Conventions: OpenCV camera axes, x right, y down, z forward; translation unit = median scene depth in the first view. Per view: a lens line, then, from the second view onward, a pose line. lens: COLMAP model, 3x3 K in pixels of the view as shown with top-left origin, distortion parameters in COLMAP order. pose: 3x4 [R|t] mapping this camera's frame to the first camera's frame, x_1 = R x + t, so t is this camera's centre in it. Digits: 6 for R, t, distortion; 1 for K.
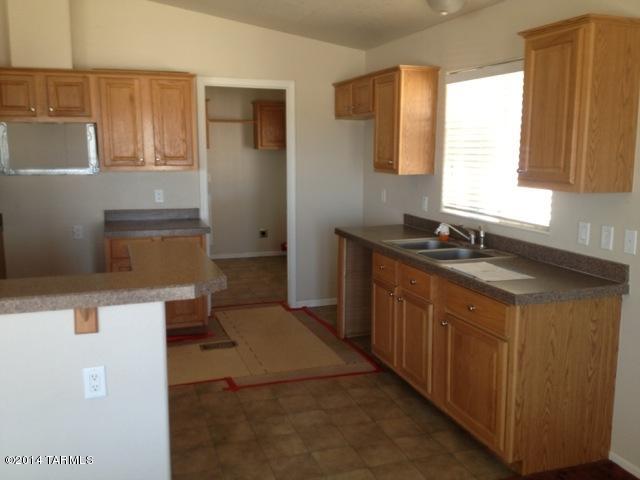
lens RADIAL K [[605.9, 0, 320.3], [0, 605.9, 244.7], [0, 0, 1]] dist [0.175186, -0.374212]
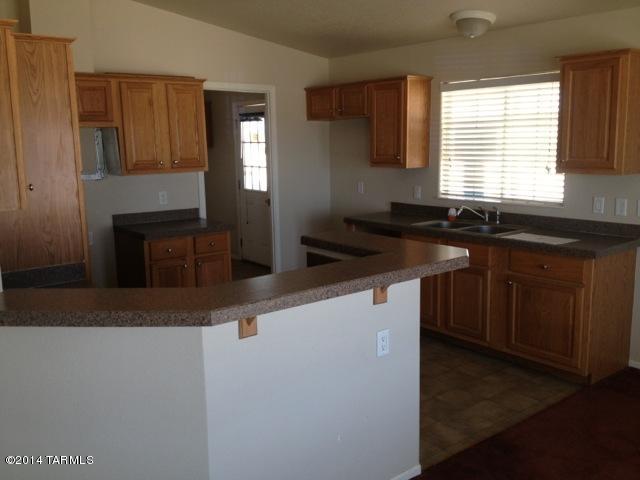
lens RADIAL K [[605.9, 0, 320.3], [0, 605.9, 244.7], [0, 0, 1]] dist [0.175186, -0.374212]
pose [[0.938130, -0.077166, 0.337575, -0.438726], [0.074790, 0.996998, 0.020061, -0.003662], [-0.338109, 0.006427, 0.941085, -0.051792]]
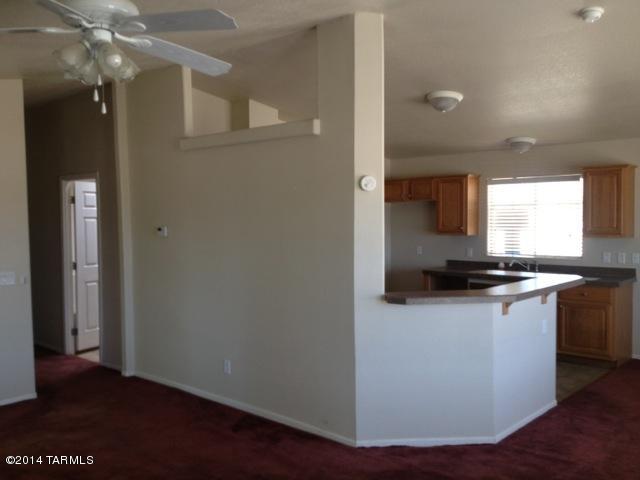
lens RADIAL K [[605.9, 0, 320.3], [0, 605.9, 244.7], [0, 0, 1]] dist [0.175186, -0.374212]
pose [[0.874942, -0.039244, 0.482635, -1.072003], [0.094194, 0.991465, -0.090141, 0.027184], [-0.474978, 0.124329, 0.871170, -0.301233]]
